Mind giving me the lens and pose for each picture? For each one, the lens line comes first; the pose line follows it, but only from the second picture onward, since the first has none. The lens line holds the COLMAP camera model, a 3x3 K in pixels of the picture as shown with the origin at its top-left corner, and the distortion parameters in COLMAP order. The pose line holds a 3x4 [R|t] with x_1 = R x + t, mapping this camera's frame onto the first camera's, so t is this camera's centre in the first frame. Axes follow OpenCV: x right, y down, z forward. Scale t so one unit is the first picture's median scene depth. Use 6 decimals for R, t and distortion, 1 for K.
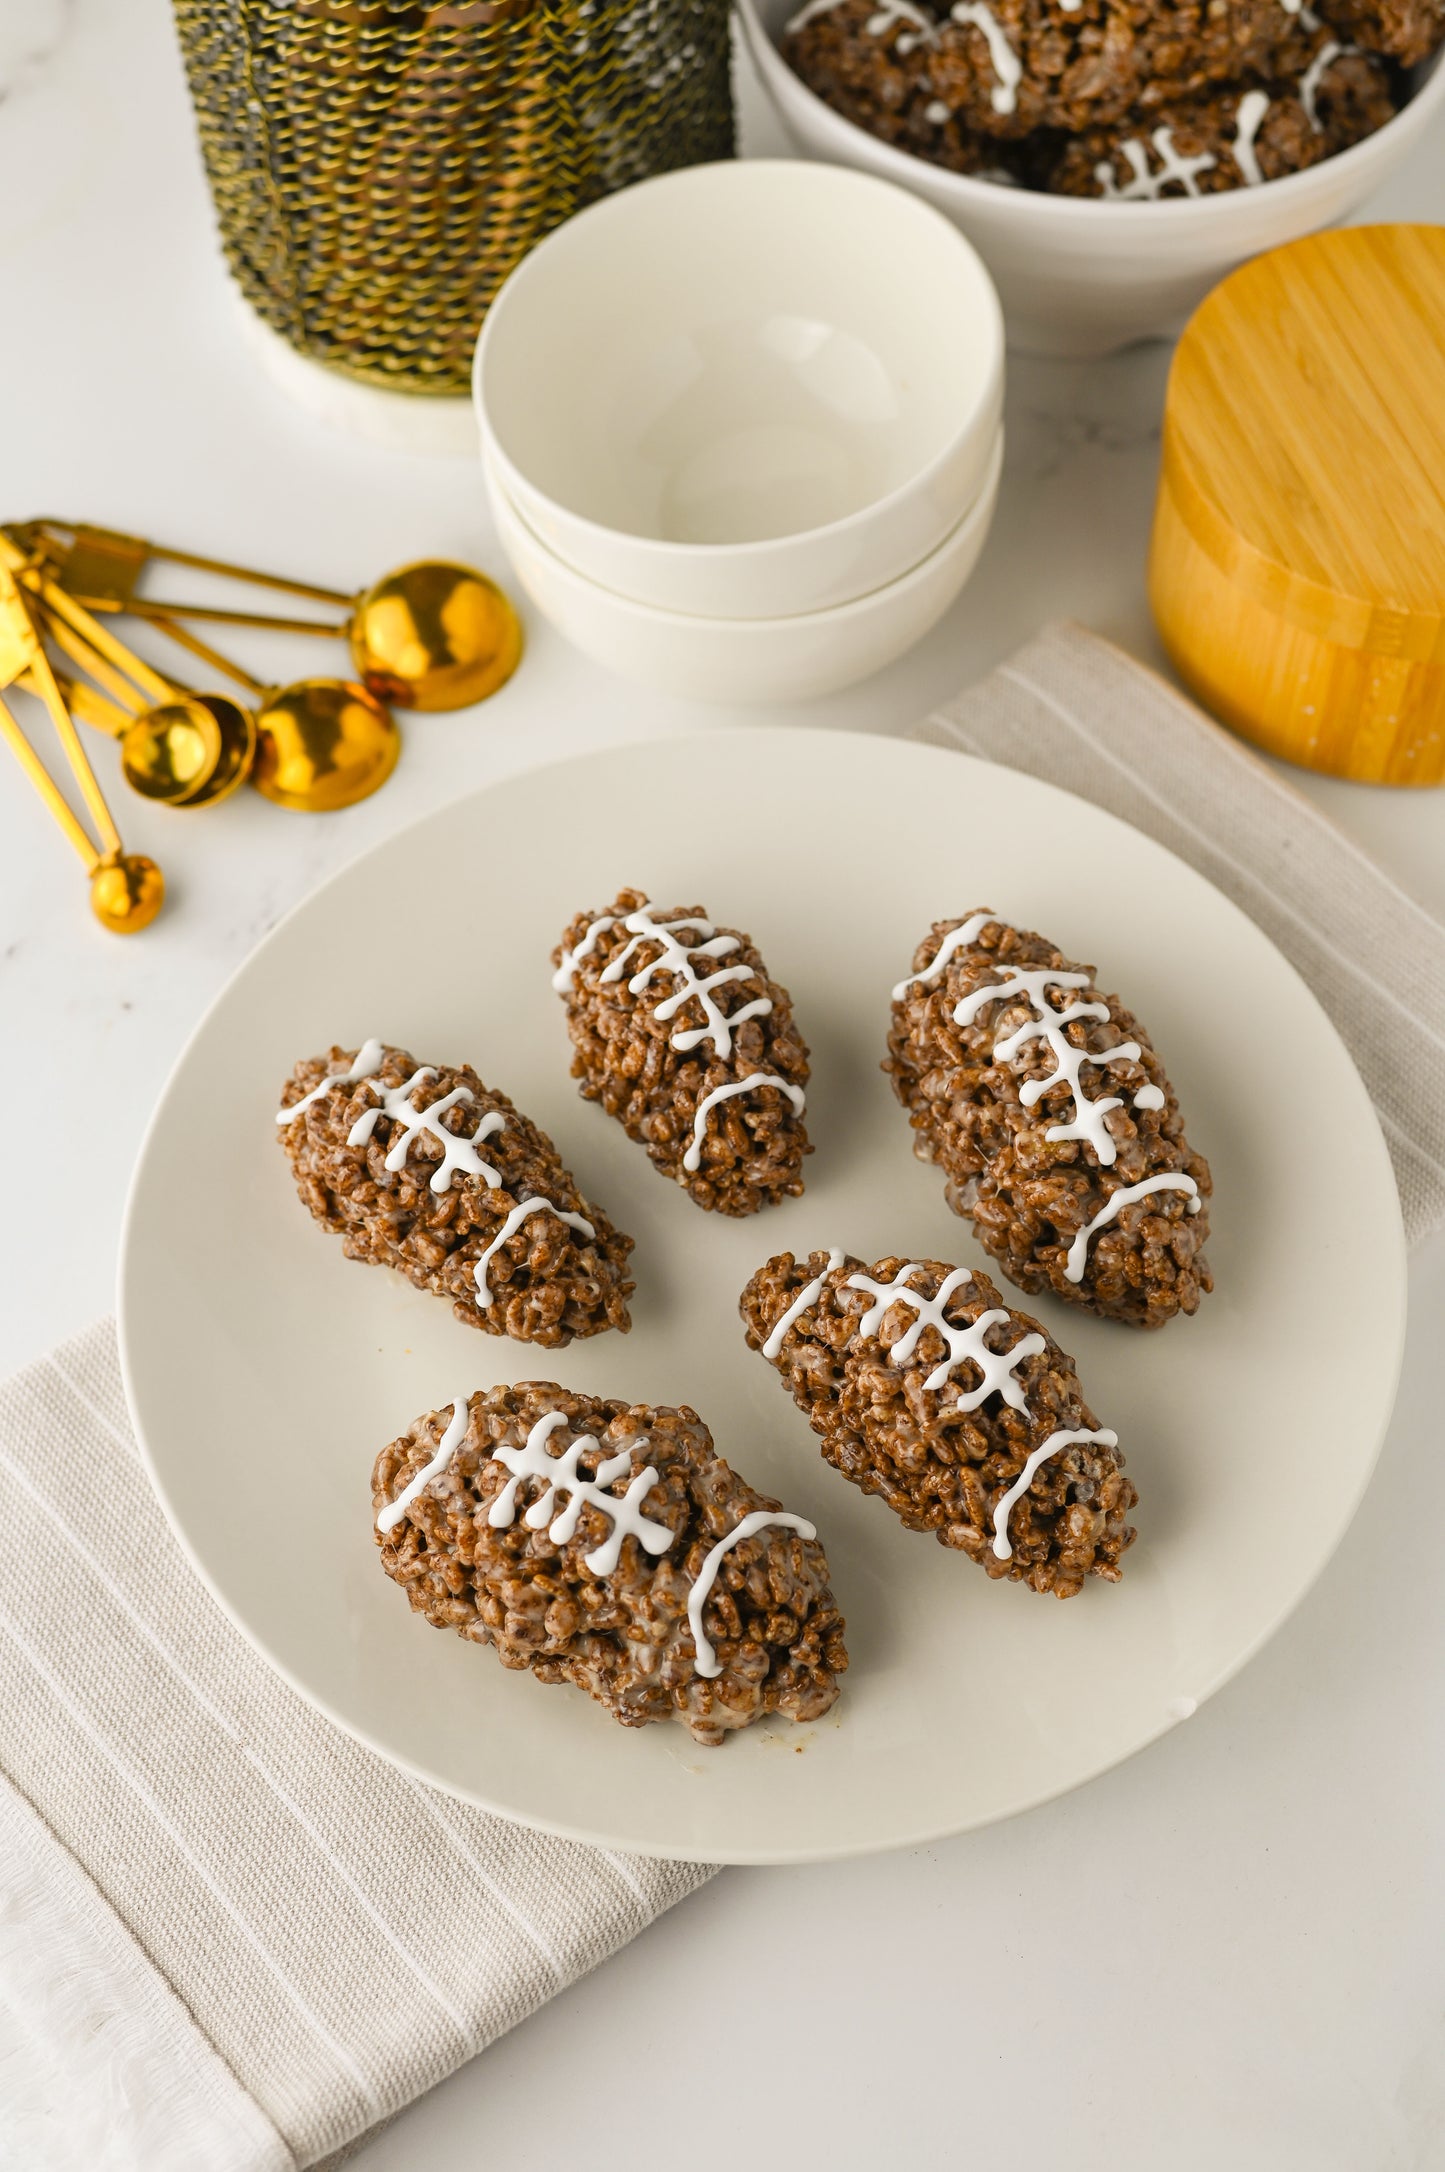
lens RADIAL K [[3361.4, 0, 722.5], [0, 3361.4, 1086.0], [0, 0, 1]] dist [-0.139796, 0.050266]
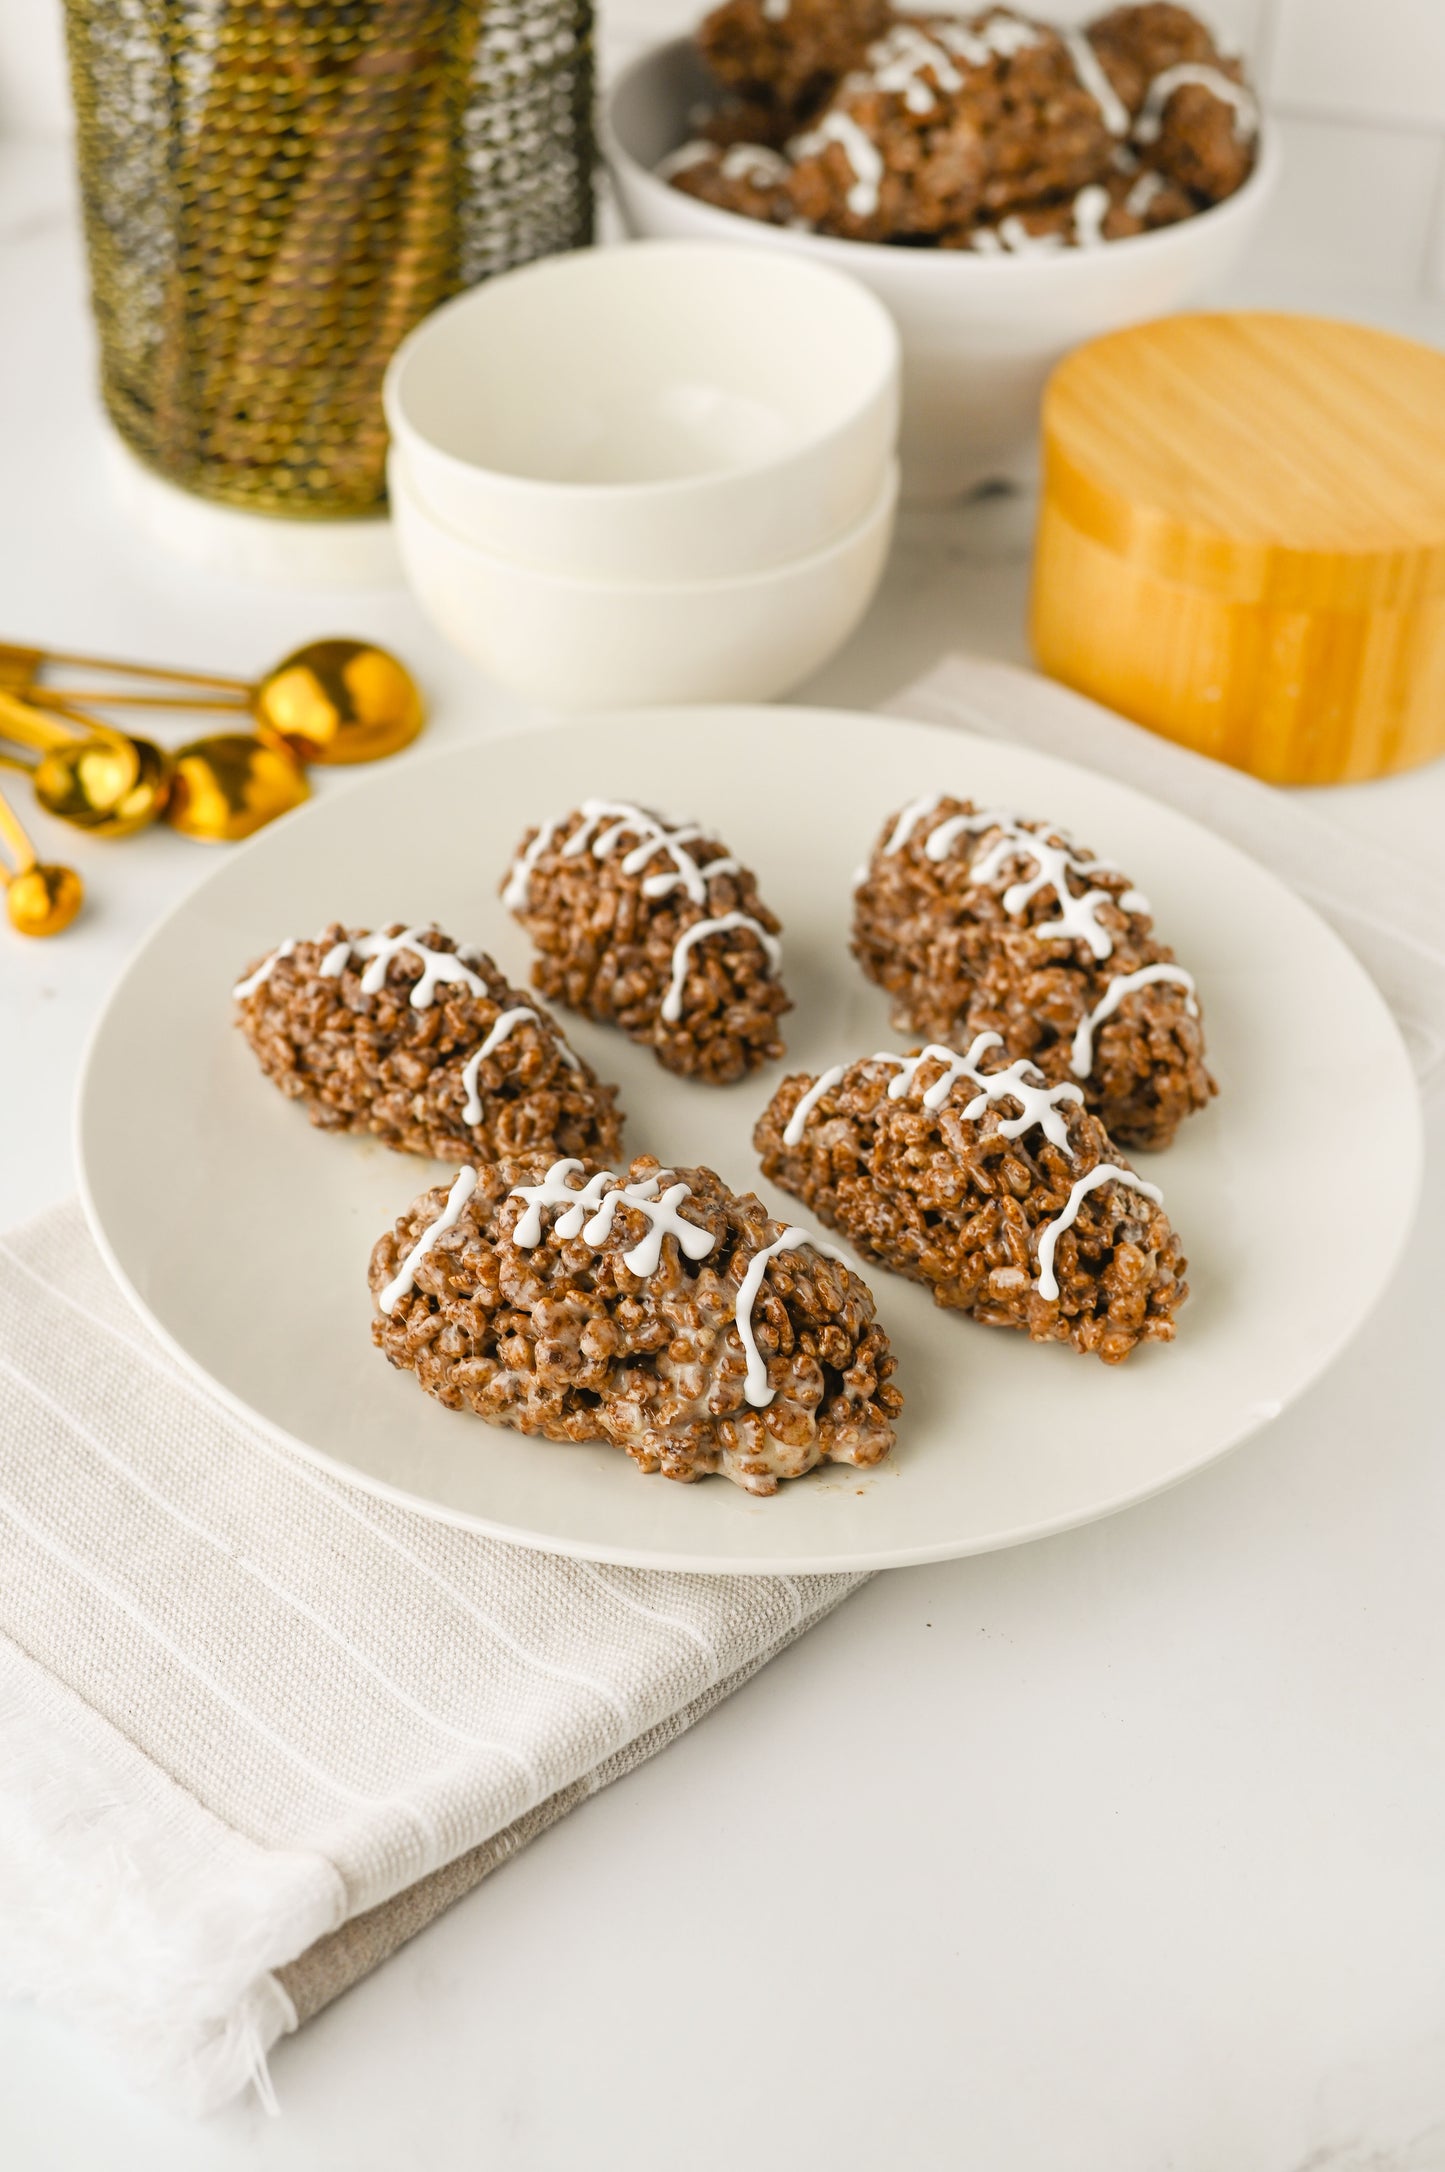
lens RADIAL K [[3361.4, 0, 722.5], [0, 3361.4, 1086.0], [0, 0, 1]] dist [-0.139796, 0.050266]
pose [[0.992721, -0.038553, 0.114099, -0.108936], [0.074114, 0.942307, -0.326442, 0.370614], [-0.094931, 0.332522, 0.938305, 0.101967]]
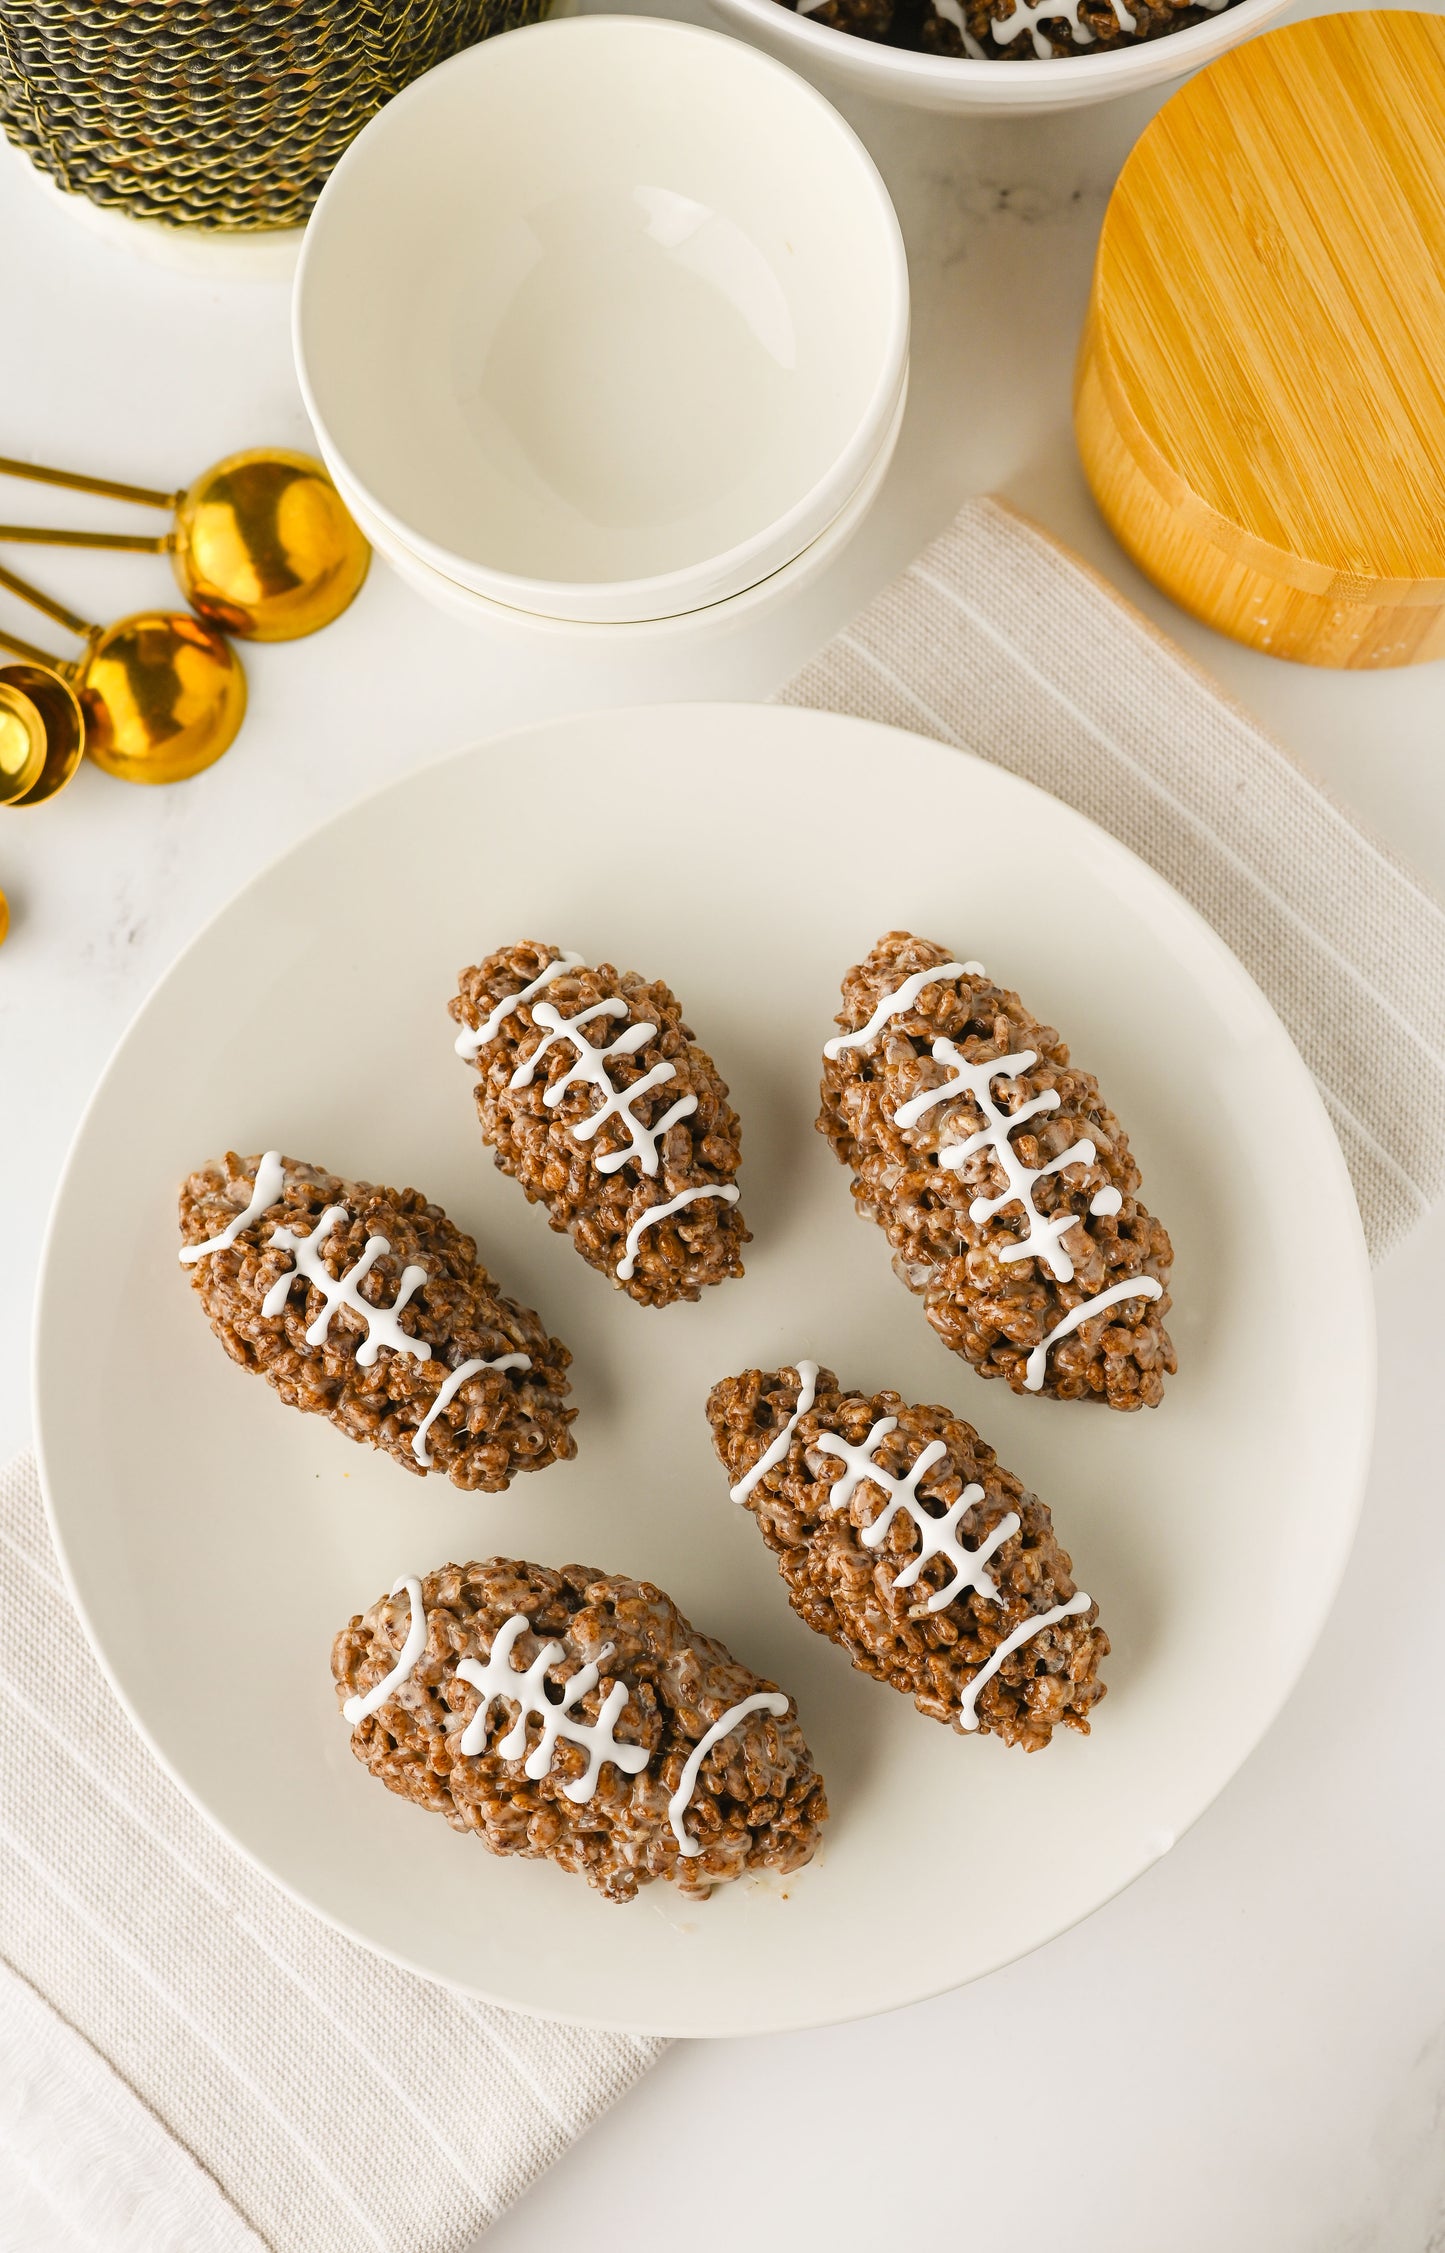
lens RADIAL K [[3673.8, 0, 804.6], [0, 3673.8, 1202.2], [0, 0, 1]] dist [-0.137708, 0.039258]
pose [[0.995716, -0.080978, 0.044630, -0.003574], [0.057879, 0.922291, 0.382137, -0.399050], [-0.072107, -0.377917, 0.923027, 0.051586]]
